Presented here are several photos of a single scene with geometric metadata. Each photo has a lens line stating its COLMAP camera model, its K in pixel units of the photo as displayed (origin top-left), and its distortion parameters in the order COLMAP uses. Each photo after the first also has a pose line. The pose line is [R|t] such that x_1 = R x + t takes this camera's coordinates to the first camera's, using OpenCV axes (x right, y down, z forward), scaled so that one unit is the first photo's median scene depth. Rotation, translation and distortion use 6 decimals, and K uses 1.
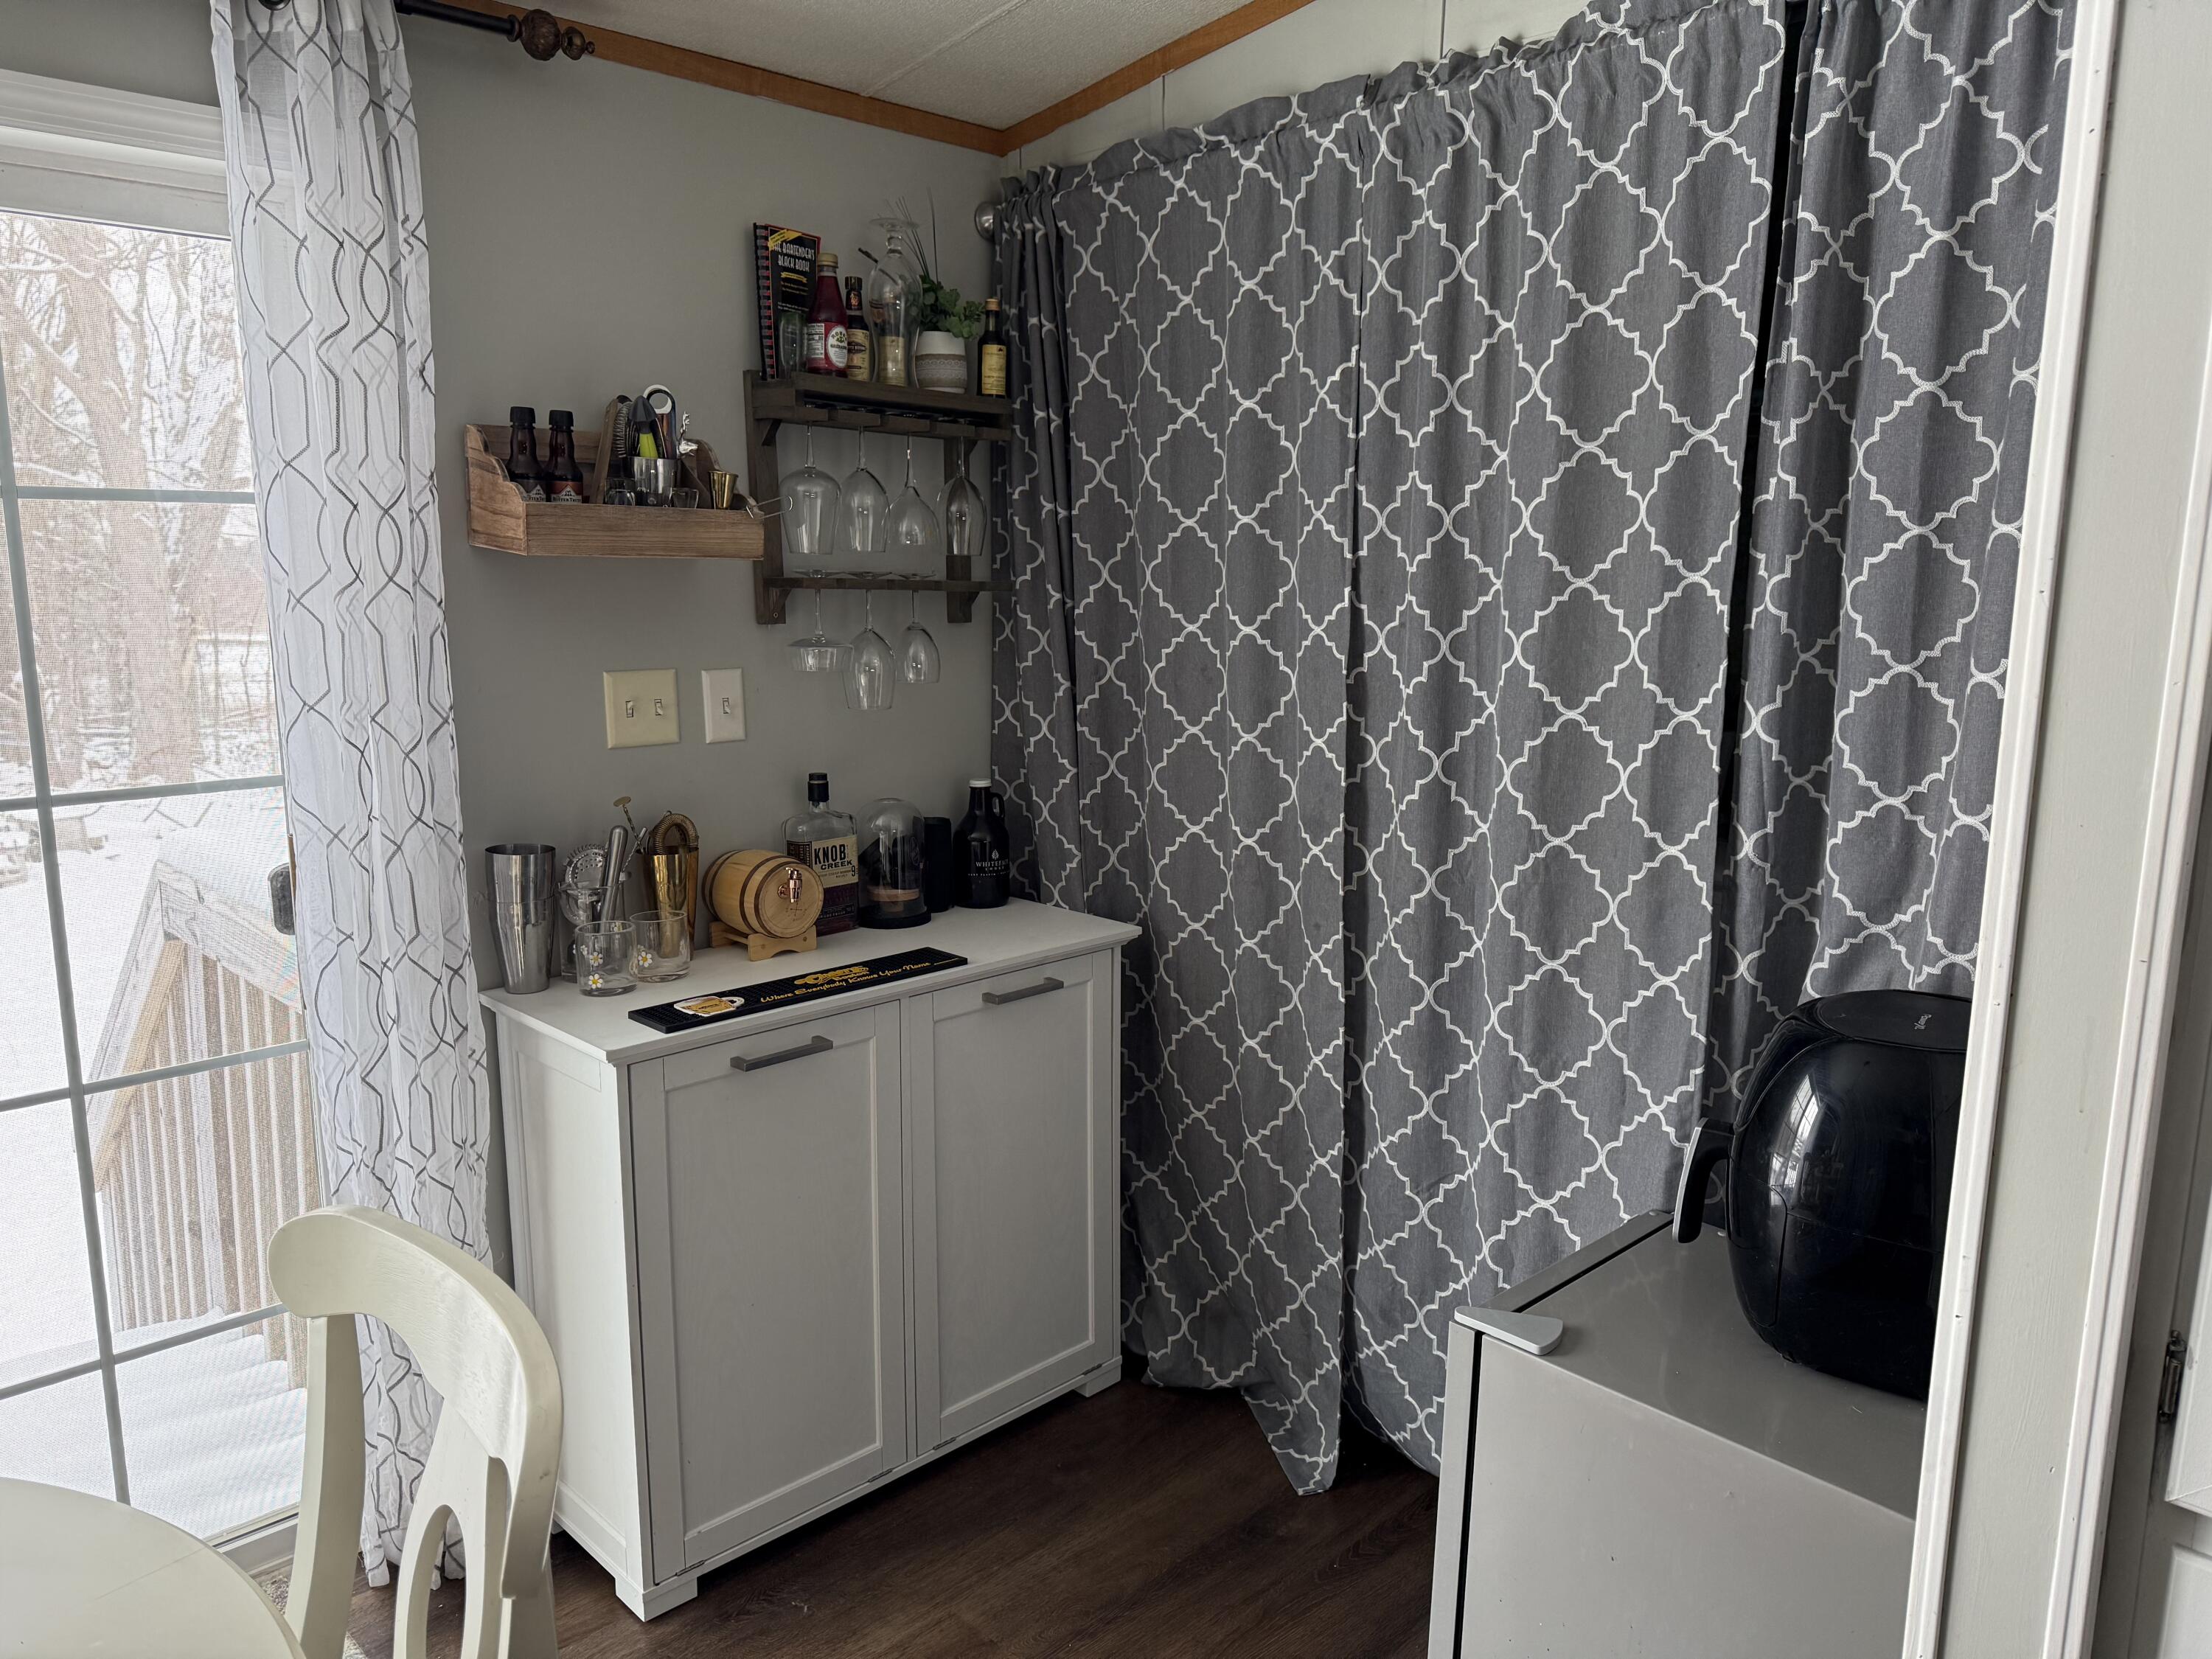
lens RADIAL K [[1559.3, 0, 1101.7], [0, 1559.3, 837.3], [0, 0, 1]] dist [0.030655, -0.034500]
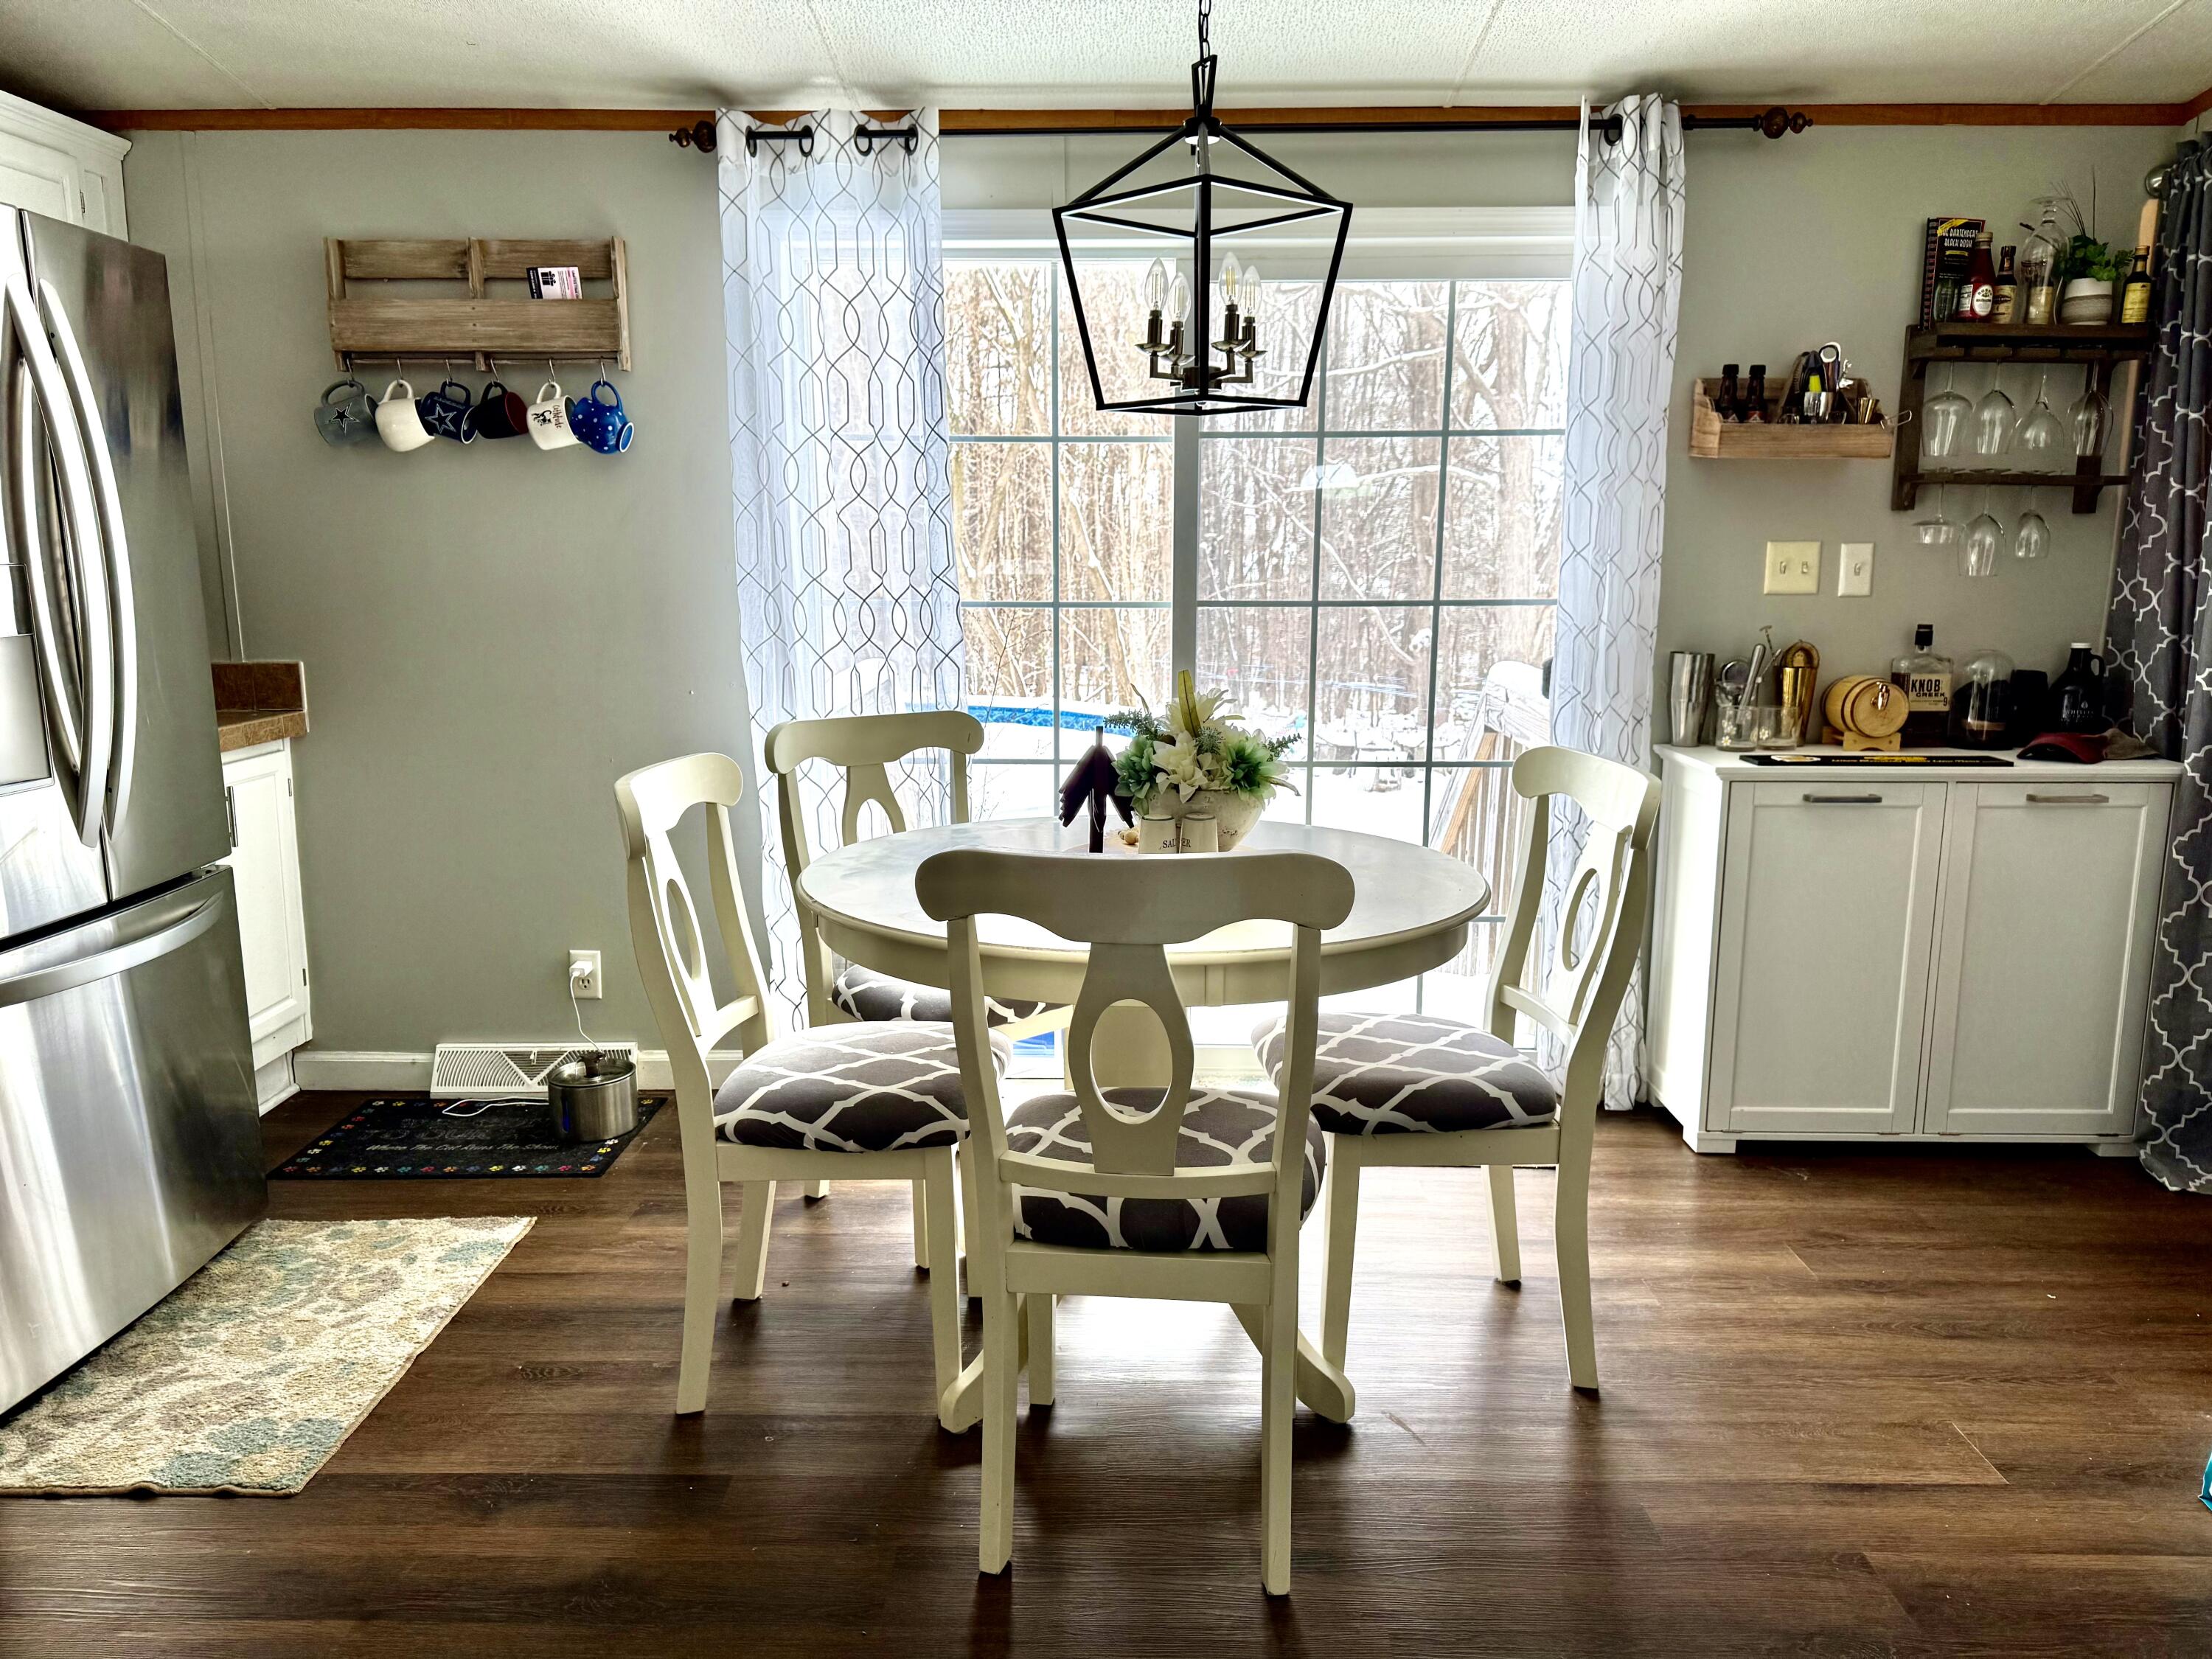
lens RADIAL K [[1559.3, 0, 1101.7], [0, 1559.3, 837.3], [0, 0, 1]] dist [0.030655, -0.034500]
pose [[0.696900, 0.129191, -0.705436, 0.310453], [-0.126859, 0.990336, 0.056043, 0.160890], [0.705859, 0.050435, 0.706554, -0.455785]]
